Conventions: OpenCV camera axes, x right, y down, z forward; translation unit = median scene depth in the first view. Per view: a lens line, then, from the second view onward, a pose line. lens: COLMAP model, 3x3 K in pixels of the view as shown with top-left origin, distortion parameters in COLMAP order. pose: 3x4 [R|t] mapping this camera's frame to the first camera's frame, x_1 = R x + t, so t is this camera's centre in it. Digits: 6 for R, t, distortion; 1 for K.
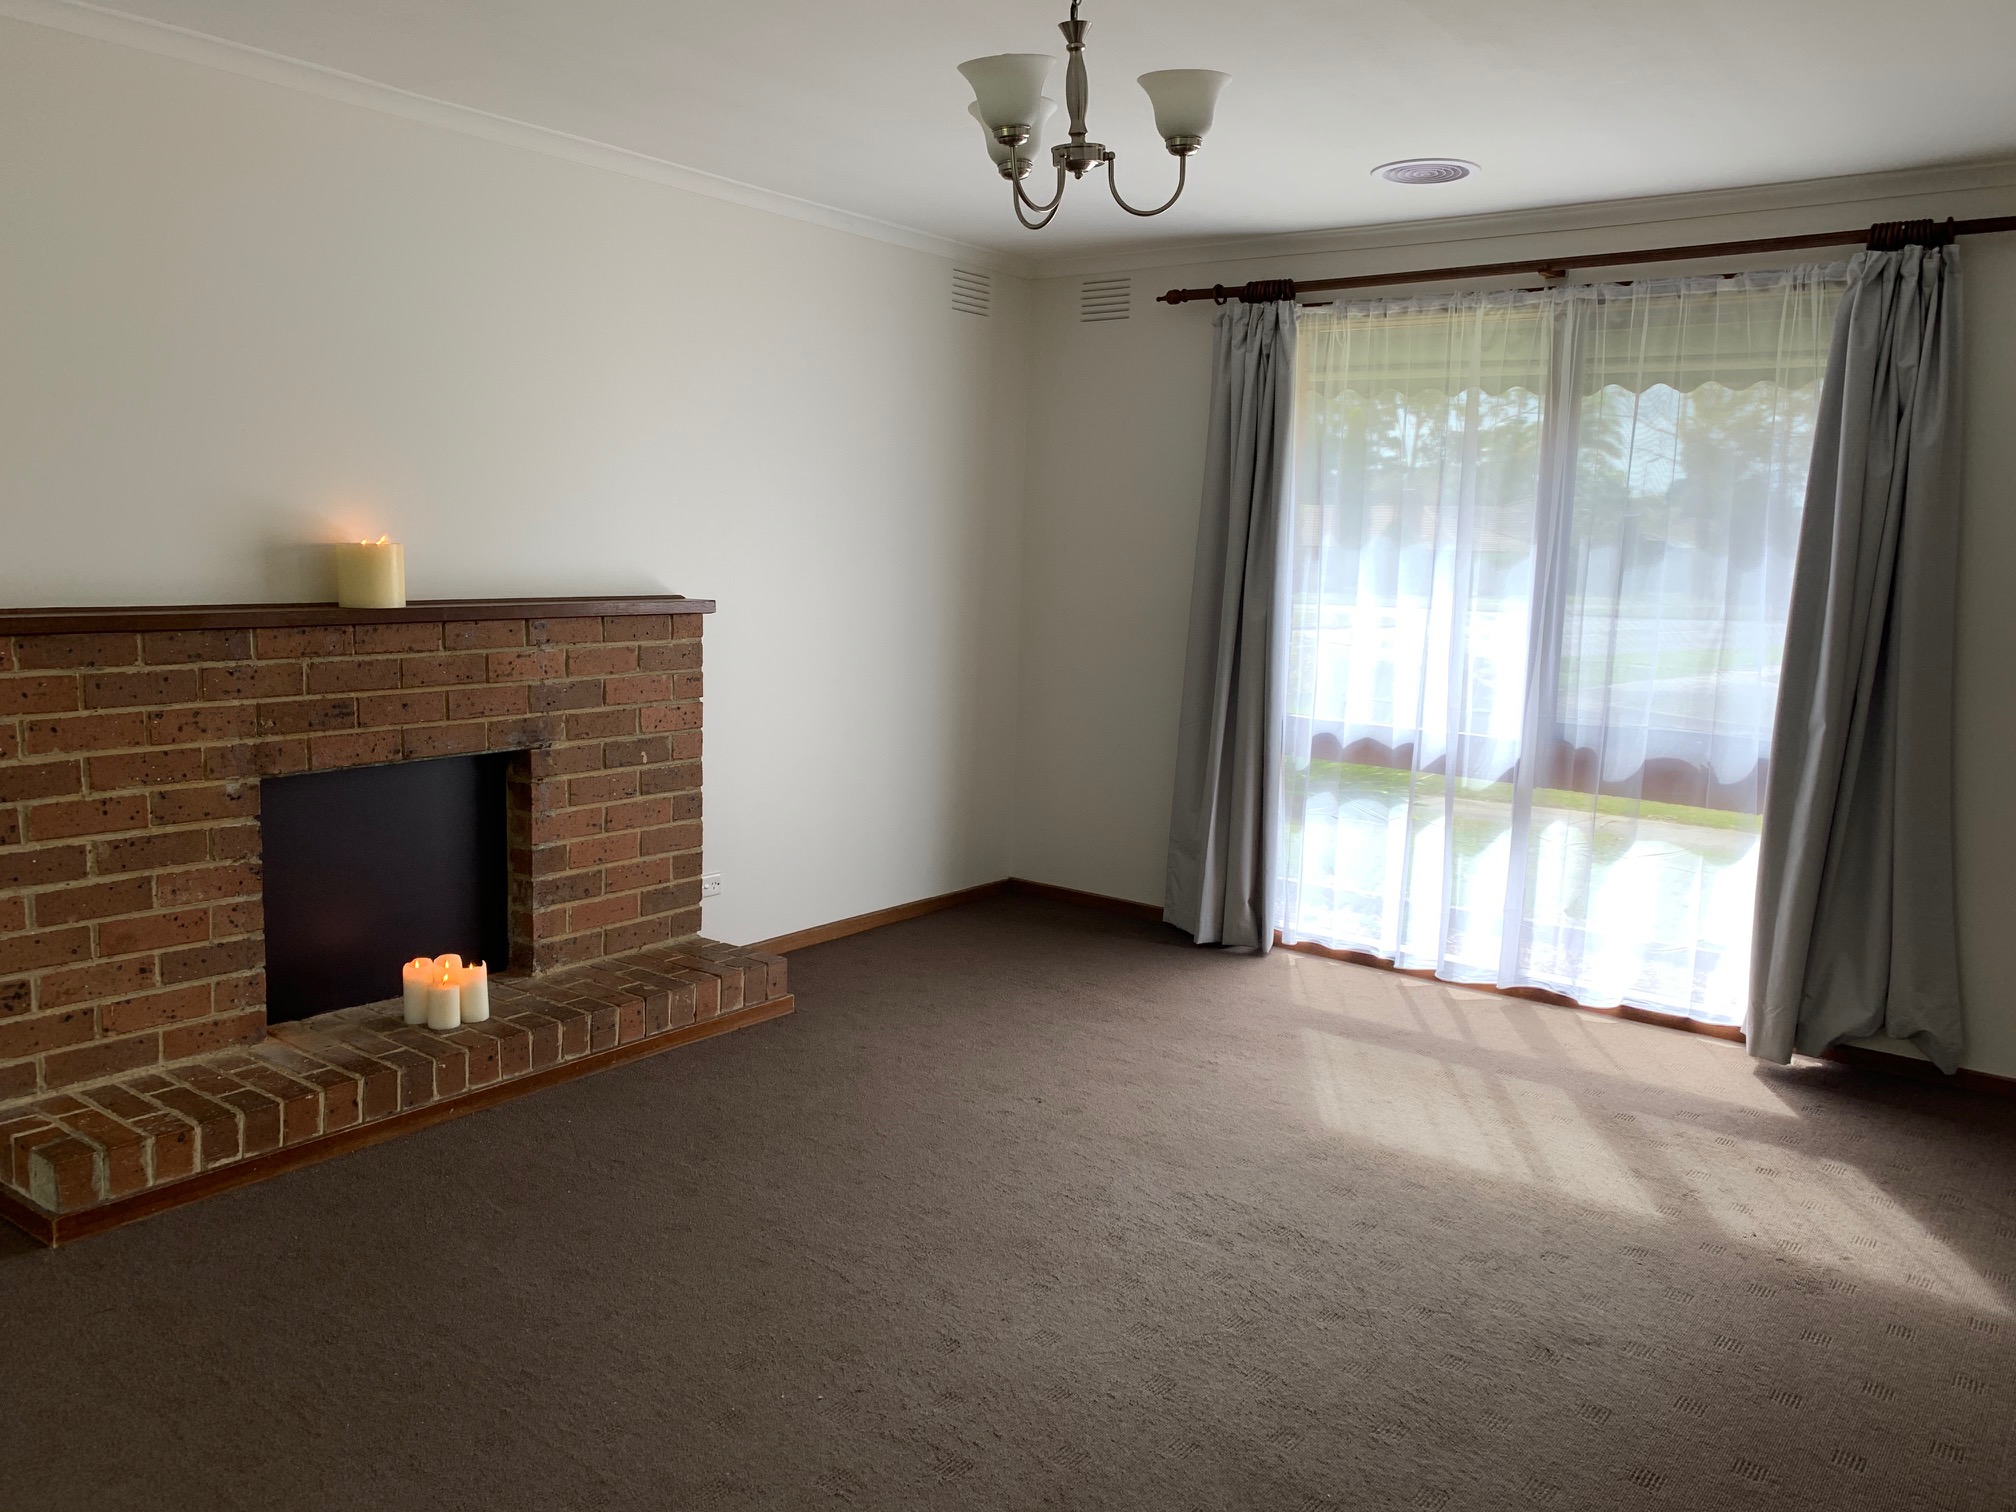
lens RADIAL K [[1527.2, 0, 980.5], [0, 1527.2, 747.1], [0, 0, 1]] dist [0.001550, -0.000399]
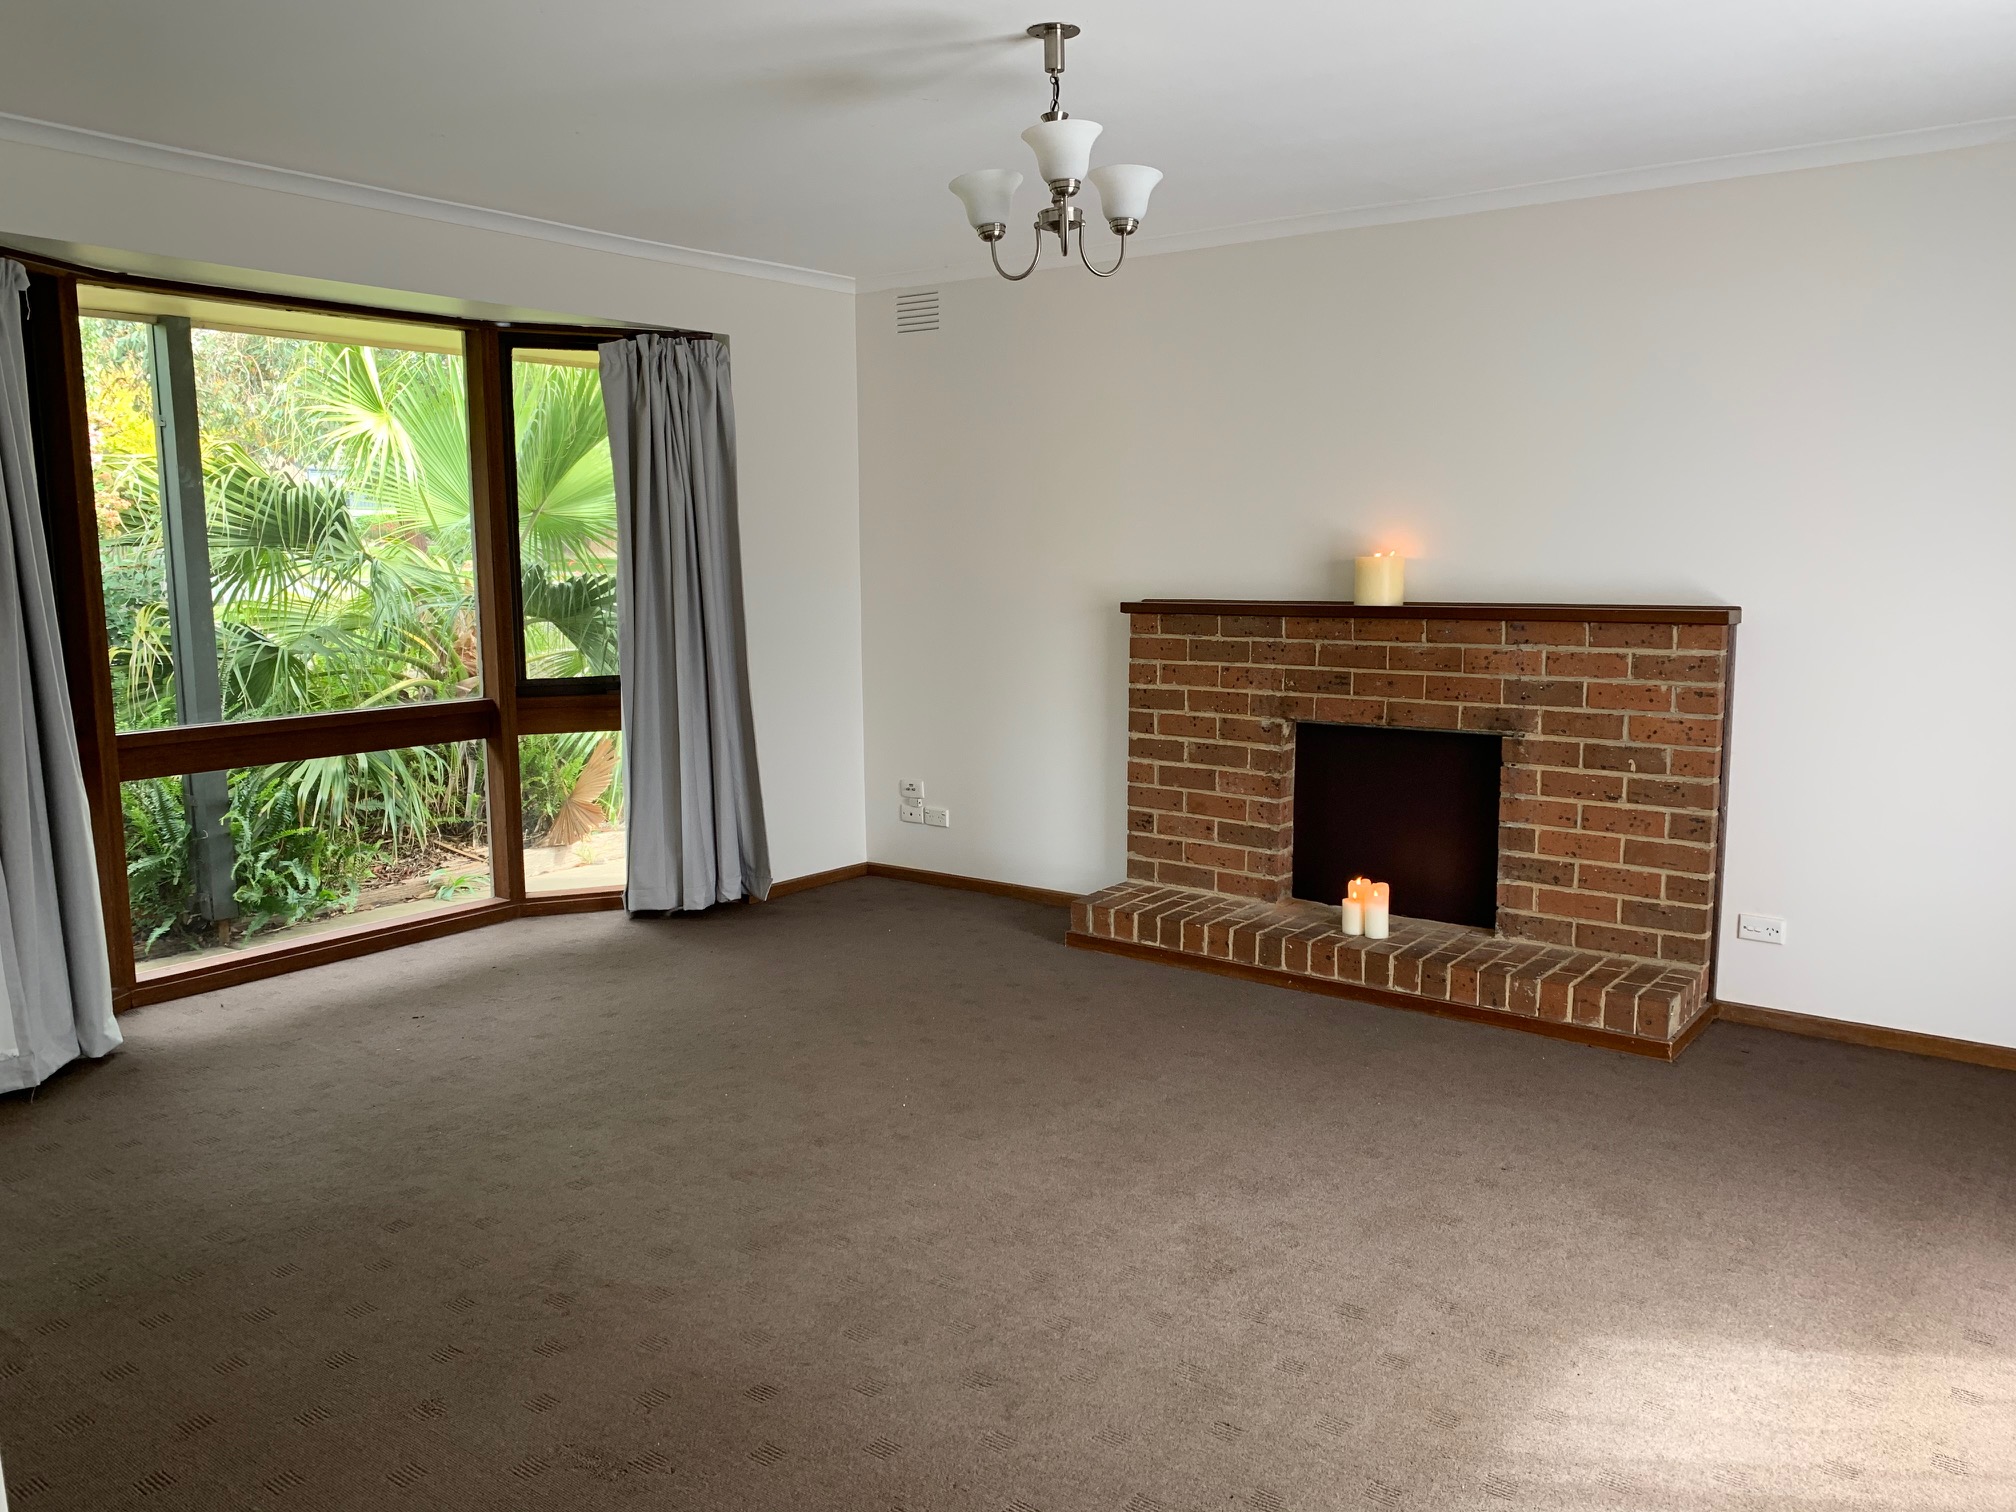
lens RADIAL K [[1527.2, 0, 980.5], [0, 1527.2, 747.1], [0, 0, 1]] dist [0.001550, -0.000399]
pose [[-0.024644, 0.102543, -0.994423, 0.957129], [-0.125132, 0.986586, 0.104836, -0.068840], [0.991834, 0.127018, -0.011482, 0.719799]]
